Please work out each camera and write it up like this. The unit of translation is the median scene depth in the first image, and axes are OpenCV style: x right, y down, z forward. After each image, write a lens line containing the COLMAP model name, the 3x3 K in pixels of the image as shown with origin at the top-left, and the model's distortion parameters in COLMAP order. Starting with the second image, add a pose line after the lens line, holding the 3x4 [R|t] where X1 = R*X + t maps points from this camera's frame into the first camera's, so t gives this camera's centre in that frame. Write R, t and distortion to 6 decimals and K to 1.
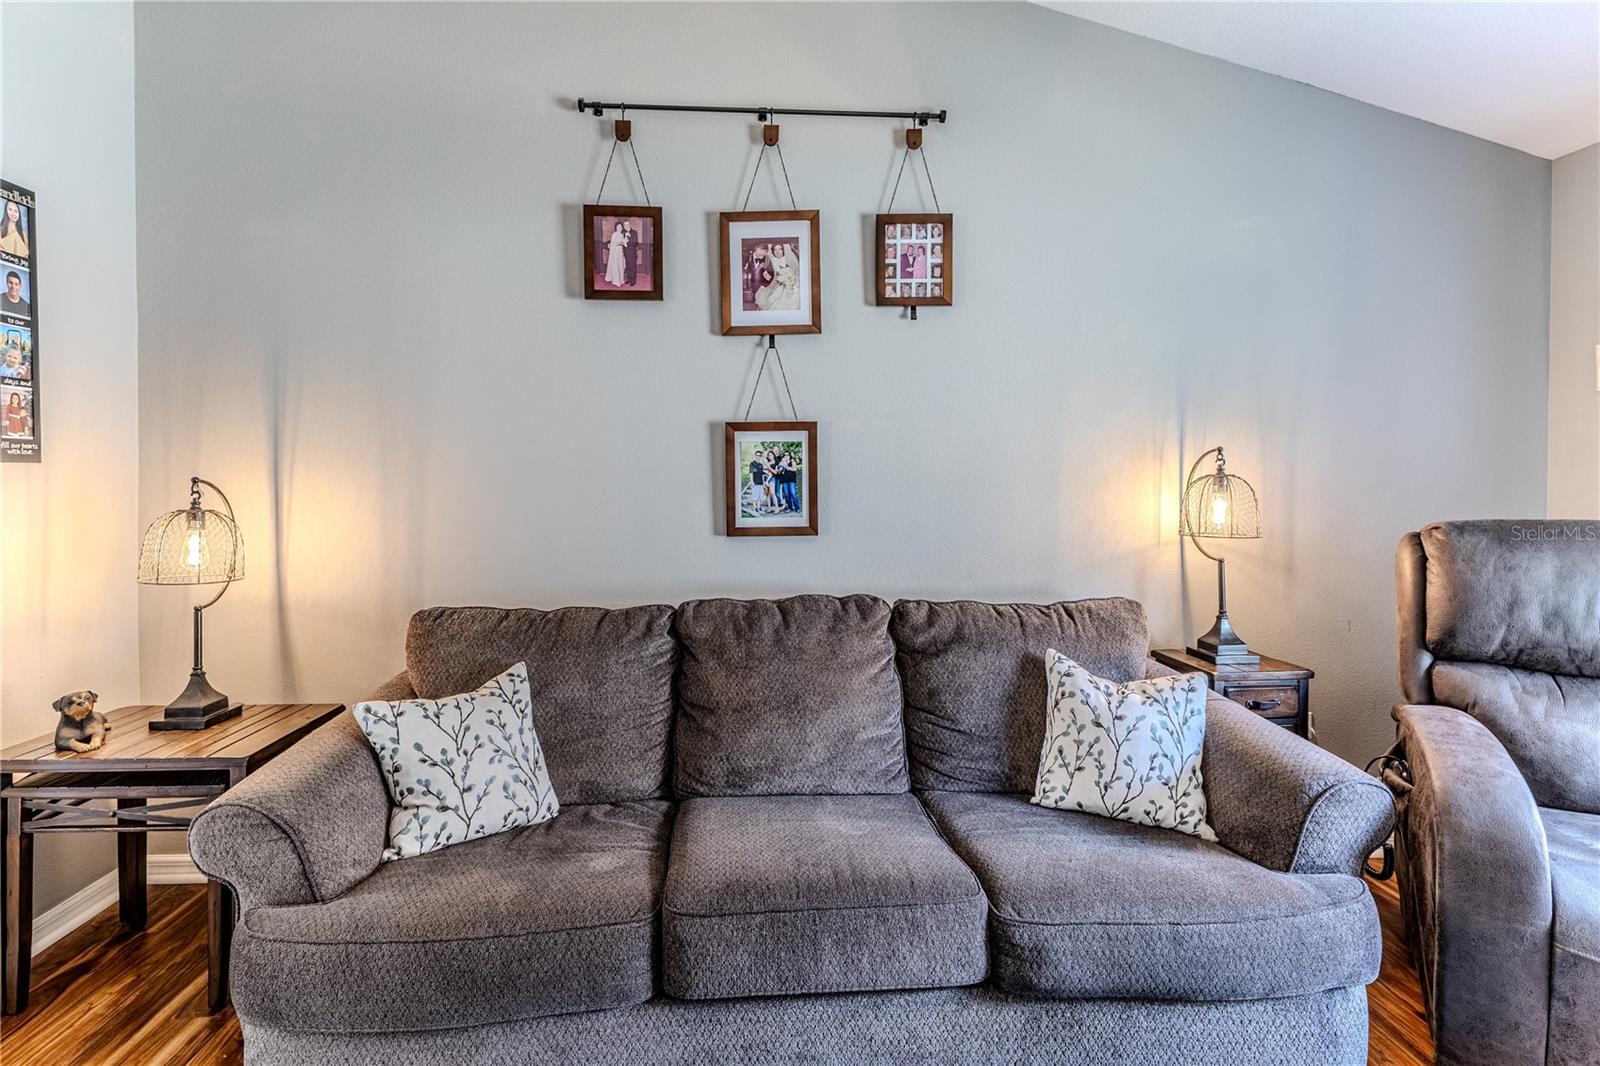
lens RADIAL K [[688.6, 0, 794.2], [0, 688.6, 506.5], [0, 0, 1]] dist [0.000330, 0.000001]
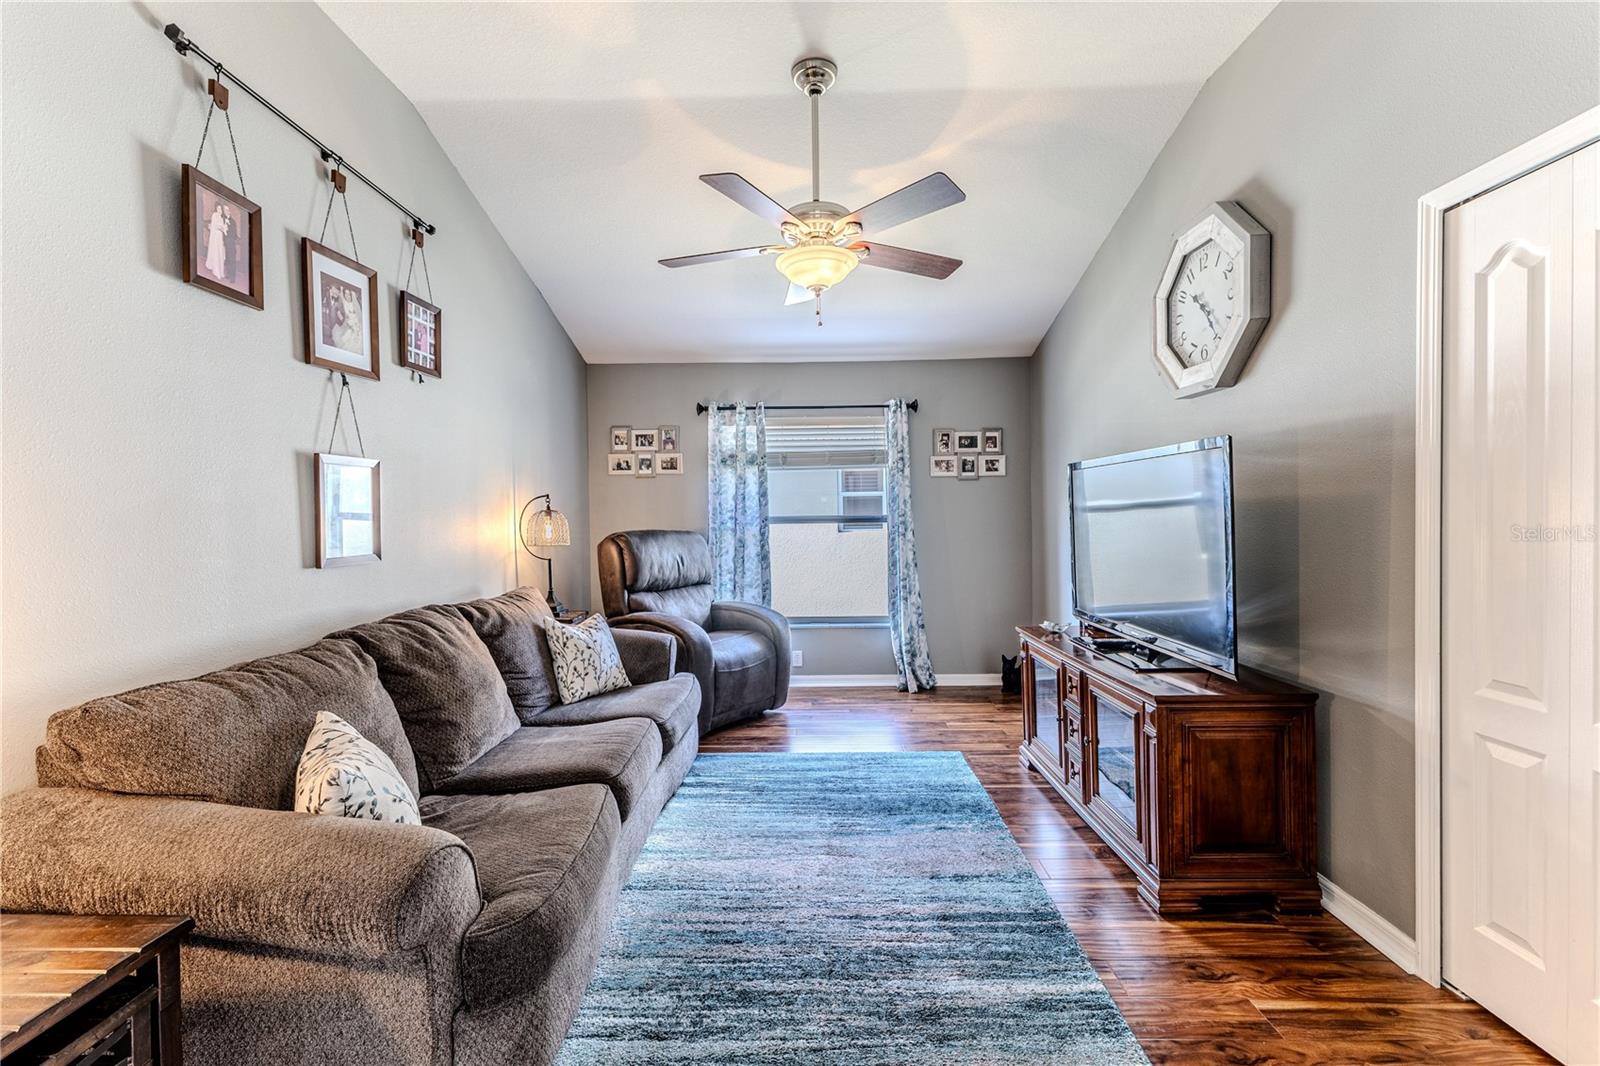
lens RADIAL K [[695.1, 0, 772.4], [0, 695.1, 527.7], [0, 0, 1]] dist [0.036070, -0.000001]
pose [[0.095479, -0.017989, 0.995269, -1.048727], [0.037290, 0.999200, 0.014483, -0.006022], [-0.994733, 0.035730, 0.096074, 0.259192]]
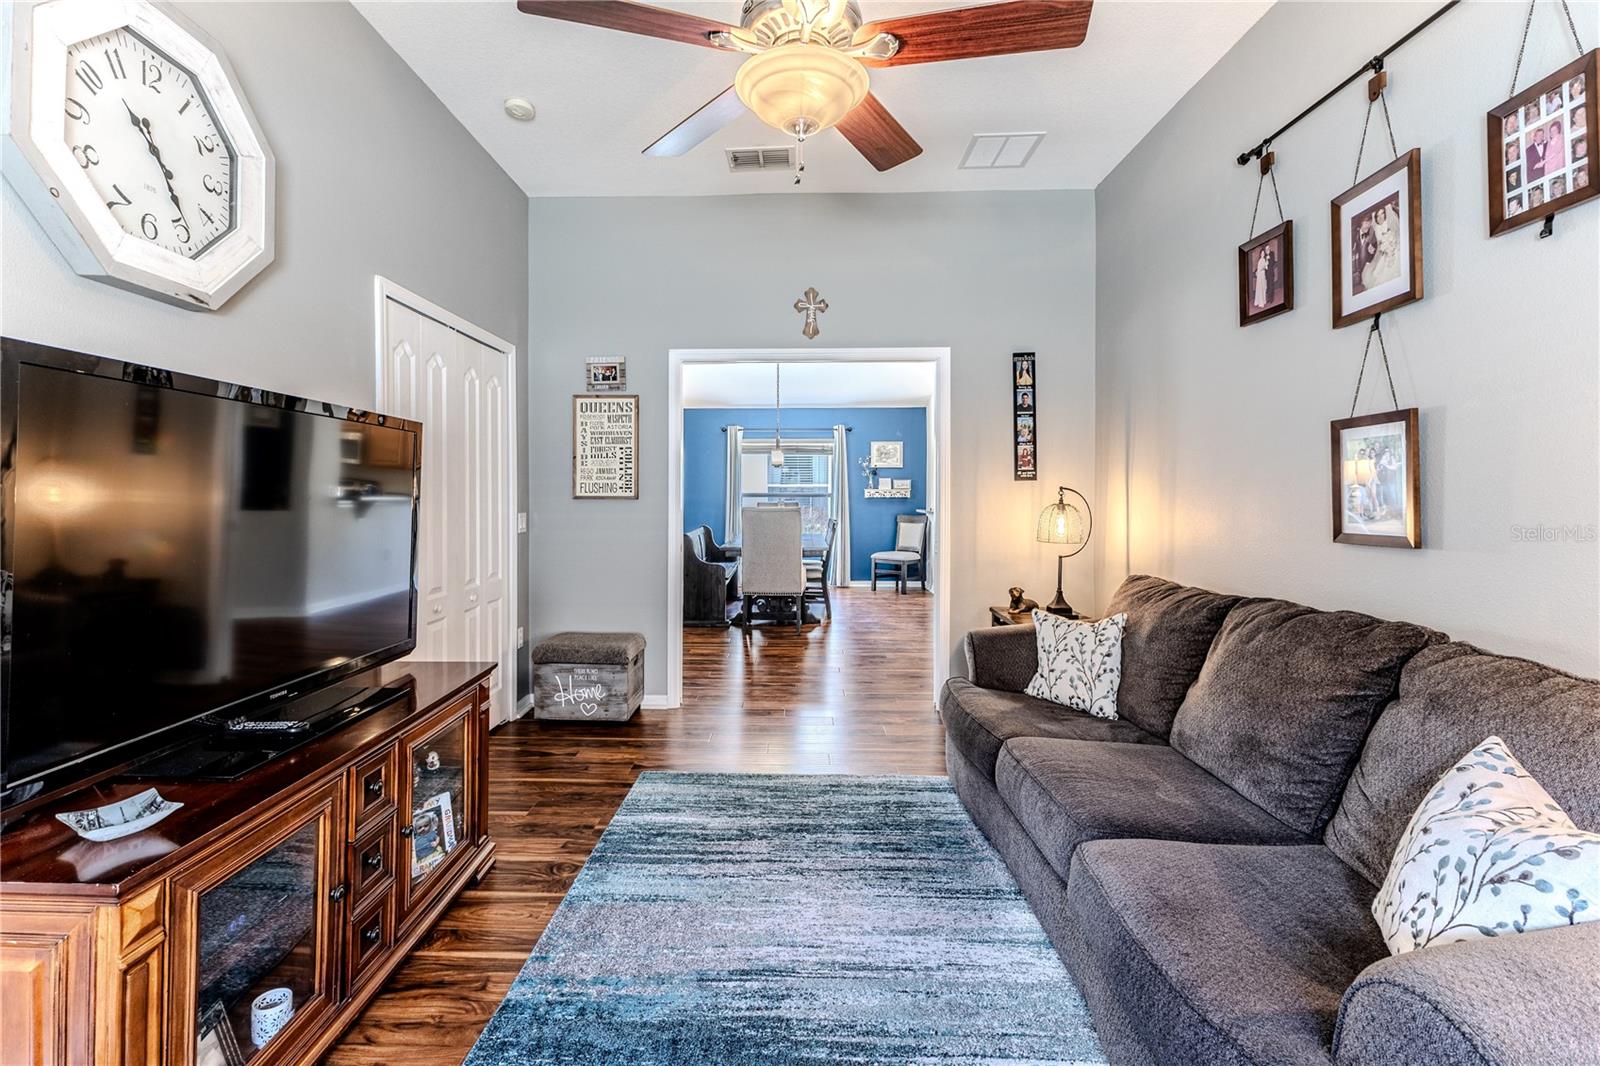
lens RADIAL K [[712.2, 0, 731.7], [0, 712.2, 503.0], [0, 0, 1]] dist [-0.000329, -0.000473]
pose [[-0.139303, 0.012108, -0.990176, 0.979689], [-0.024229, 0.999584, 0.015632, -0.005683], [0.989953, 0.026168, -0.138952, 0.327112]]
